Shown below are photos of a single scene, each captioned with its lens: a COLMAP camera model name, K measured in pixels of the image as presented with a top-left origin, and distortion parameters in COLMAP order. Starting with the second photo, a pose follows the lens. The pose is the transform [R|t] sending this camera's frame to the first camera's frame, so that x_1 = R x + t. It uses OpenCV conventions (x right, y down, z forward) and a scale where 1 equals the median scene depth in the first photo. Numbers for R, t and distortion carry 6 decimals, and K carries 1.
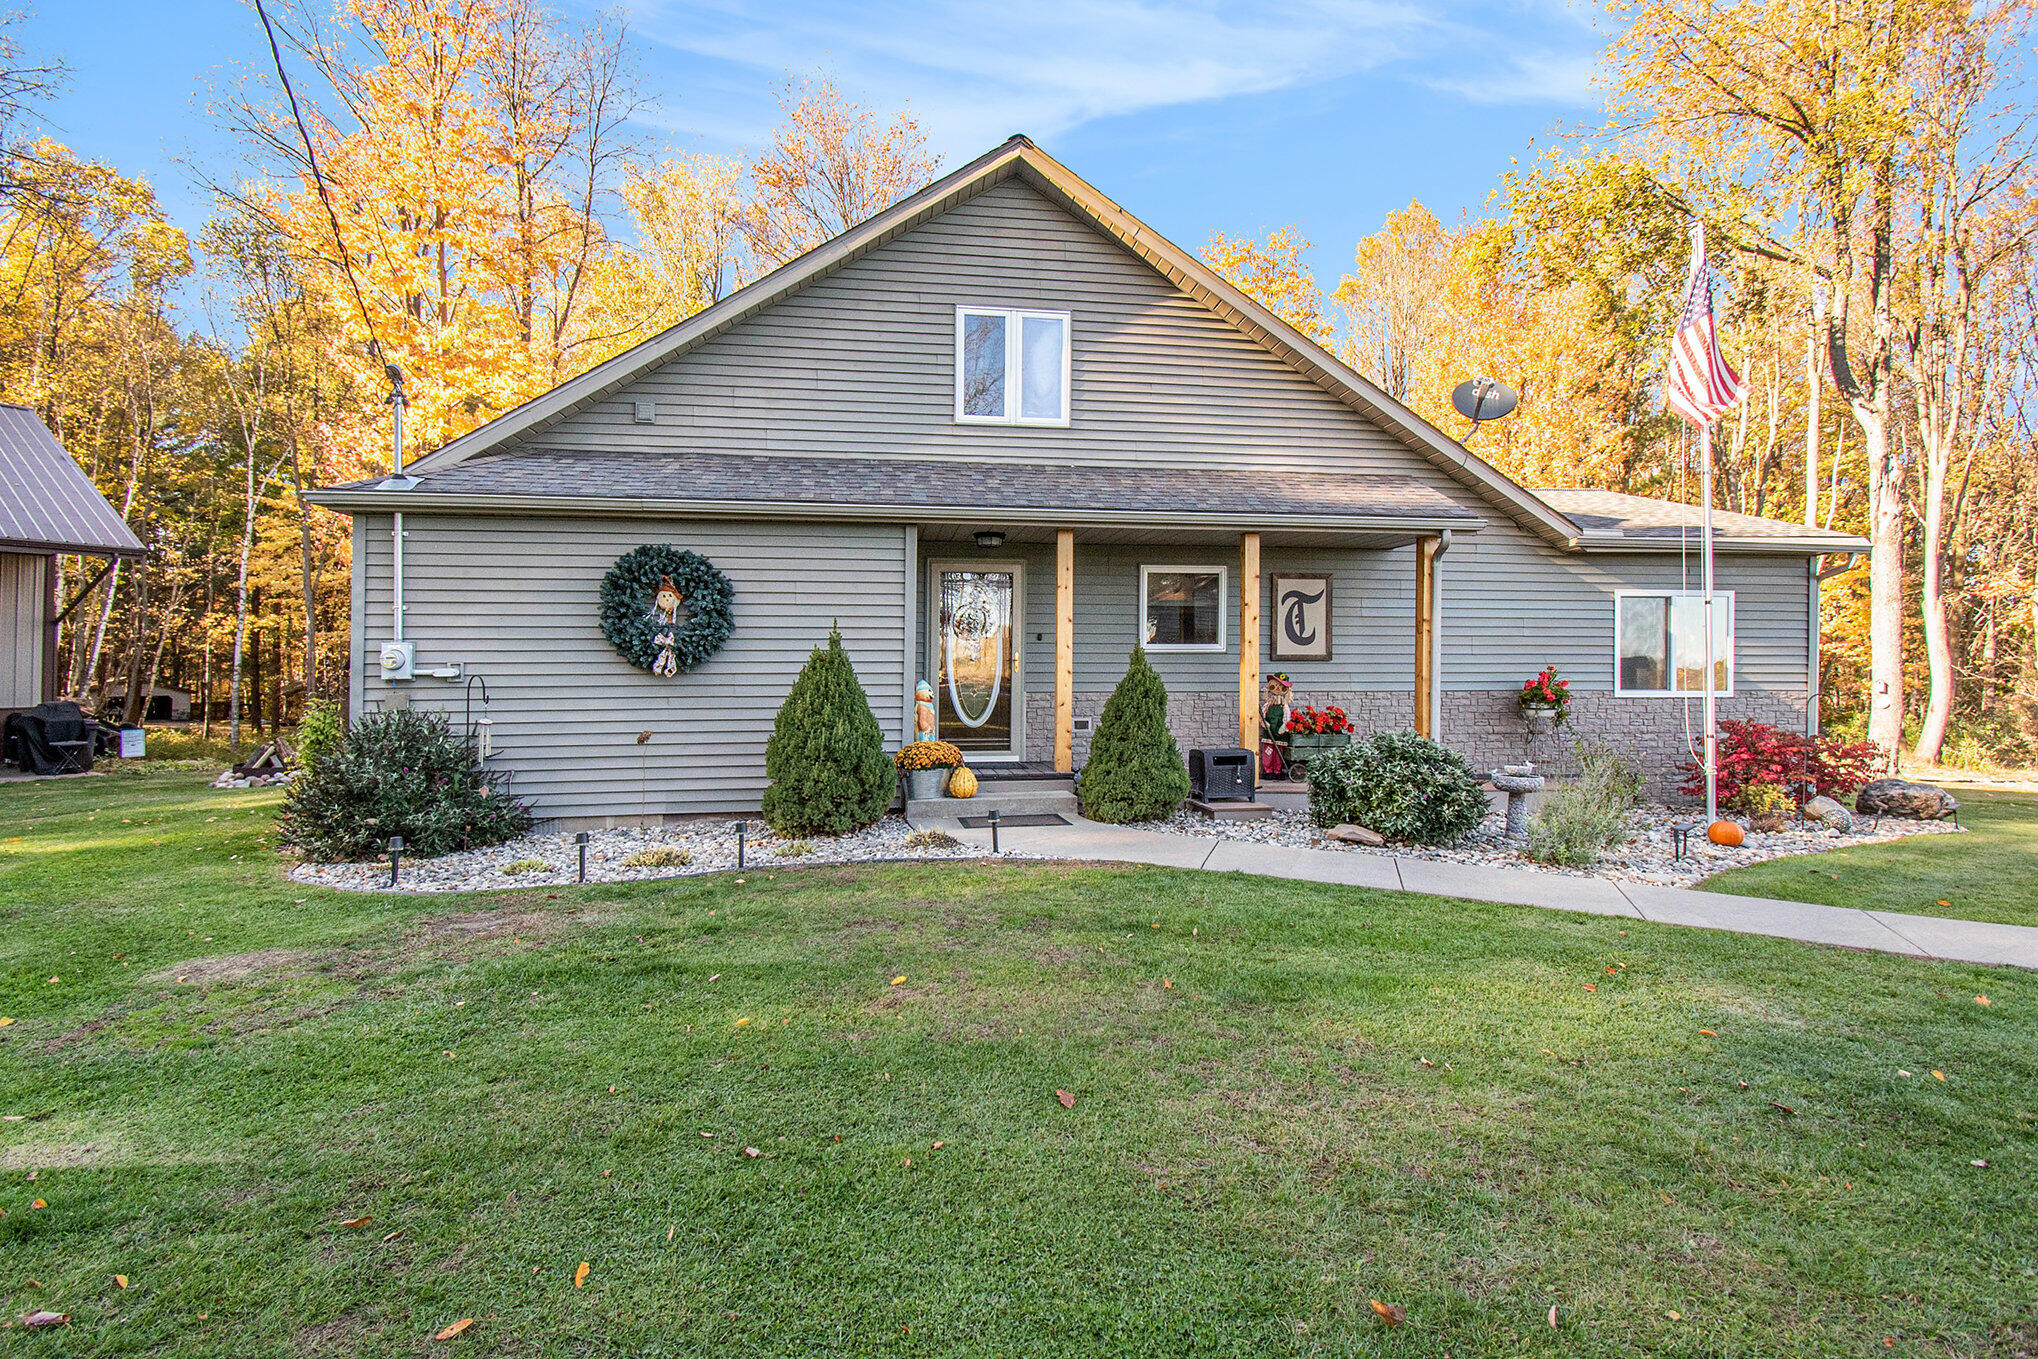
lens RADIAL K [[897.7, 0, 1026.1], [0, 897.7, 694.7], [0, 0, 1]] dist [-0.001855, -0.000175]
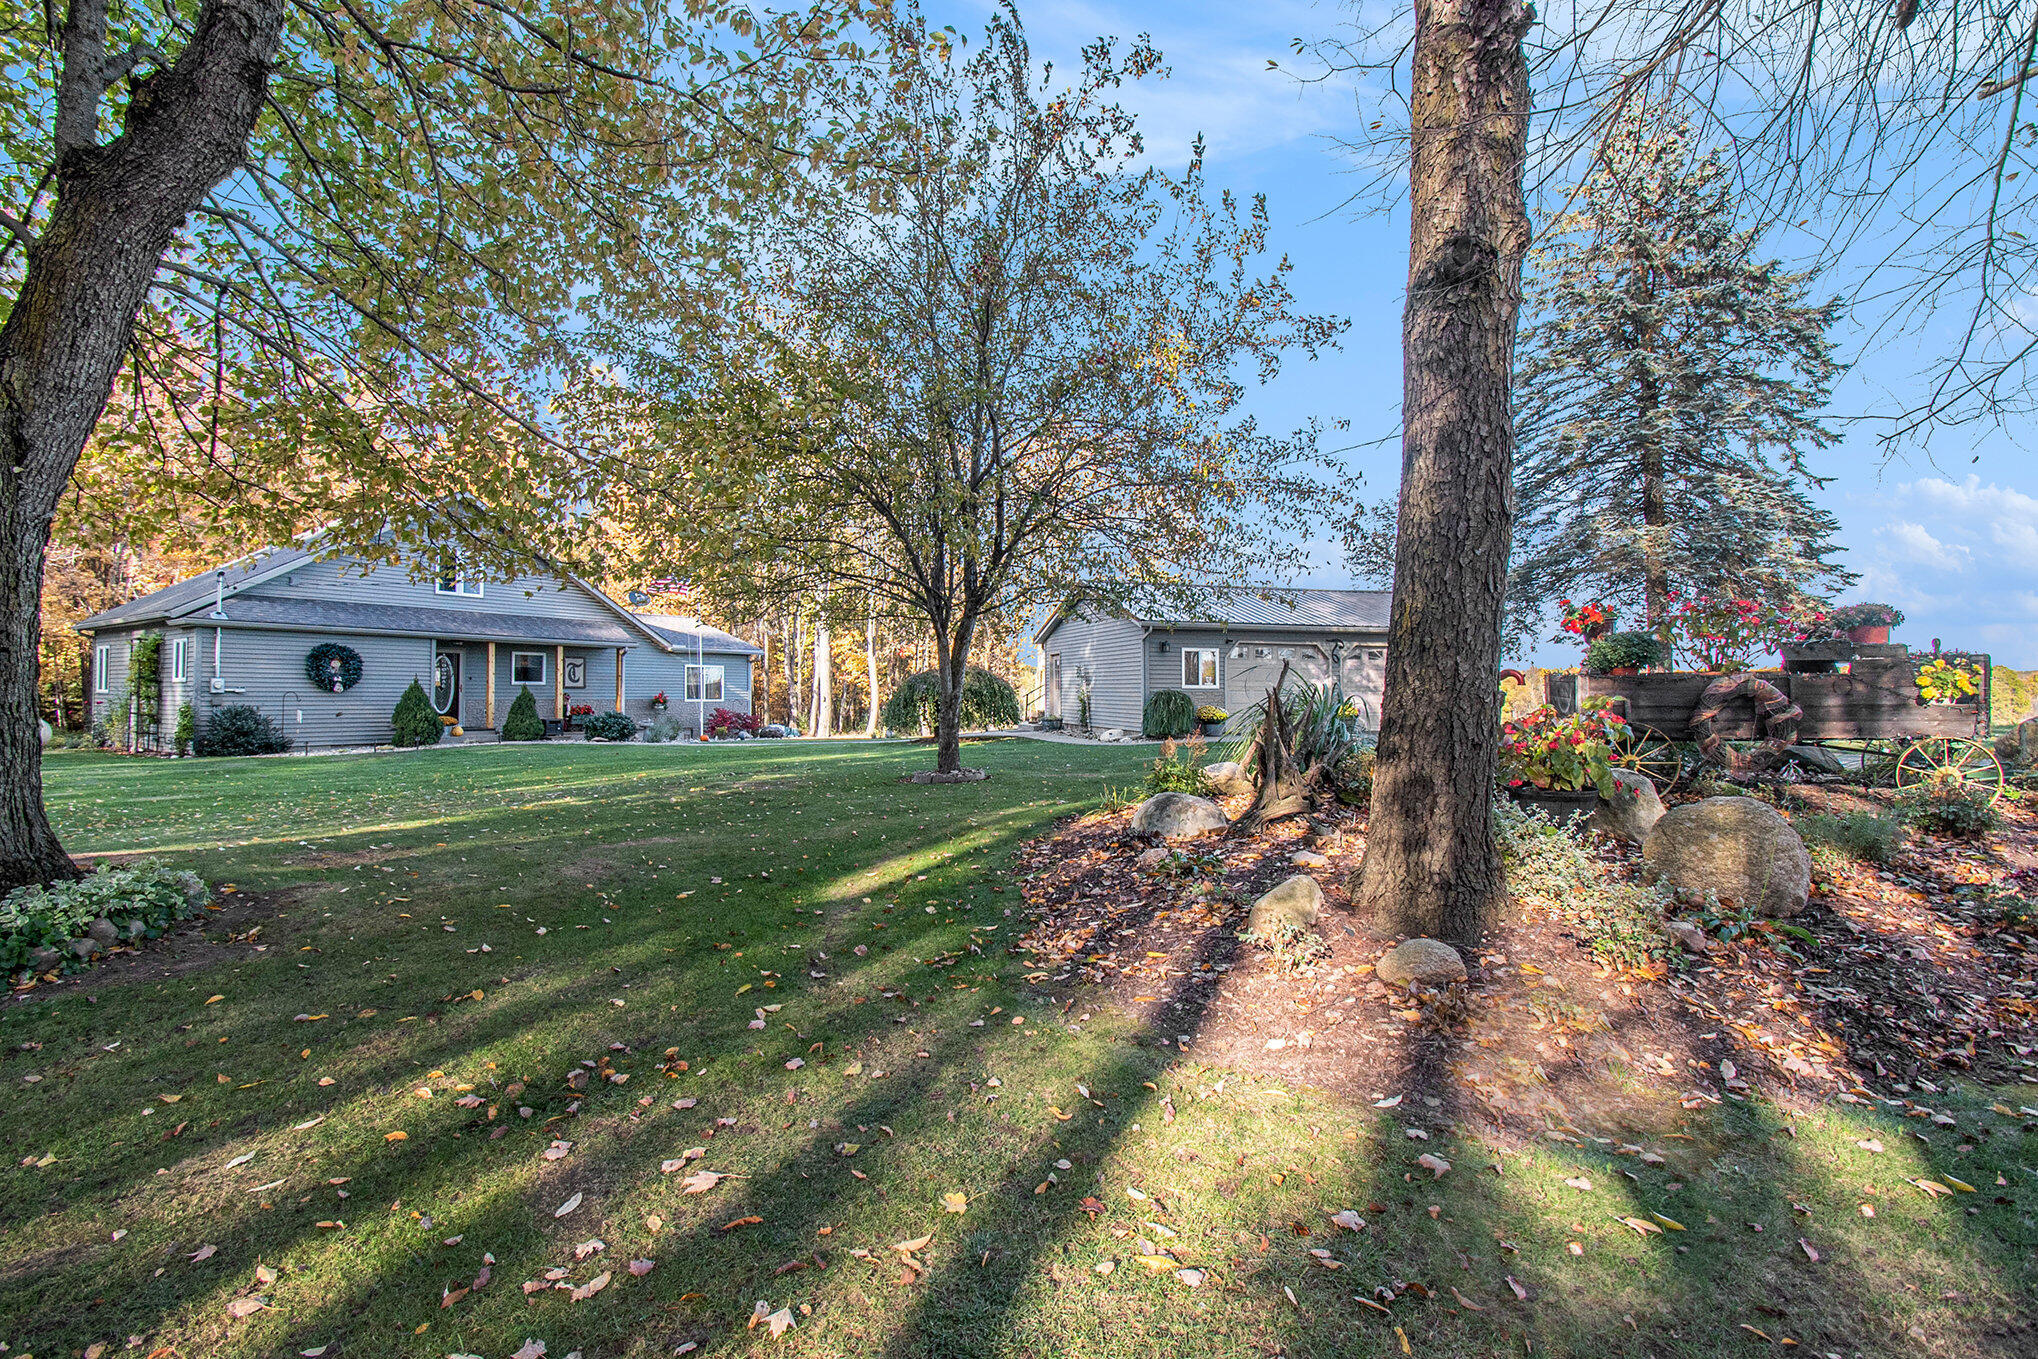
lens RADIAL K [[897.7, 0, 1026.1], [0, 897.7, 694.7], [0, 0, 1]] dist [-0.001855, -0.000175]
pose [[0.662644, 0.008556, 0.748886, -0.983954], [-0.002546, 0.999955, -0.009172, 0.004662], [-0.748931, 0.004171, 0.662635, -2.194460]]
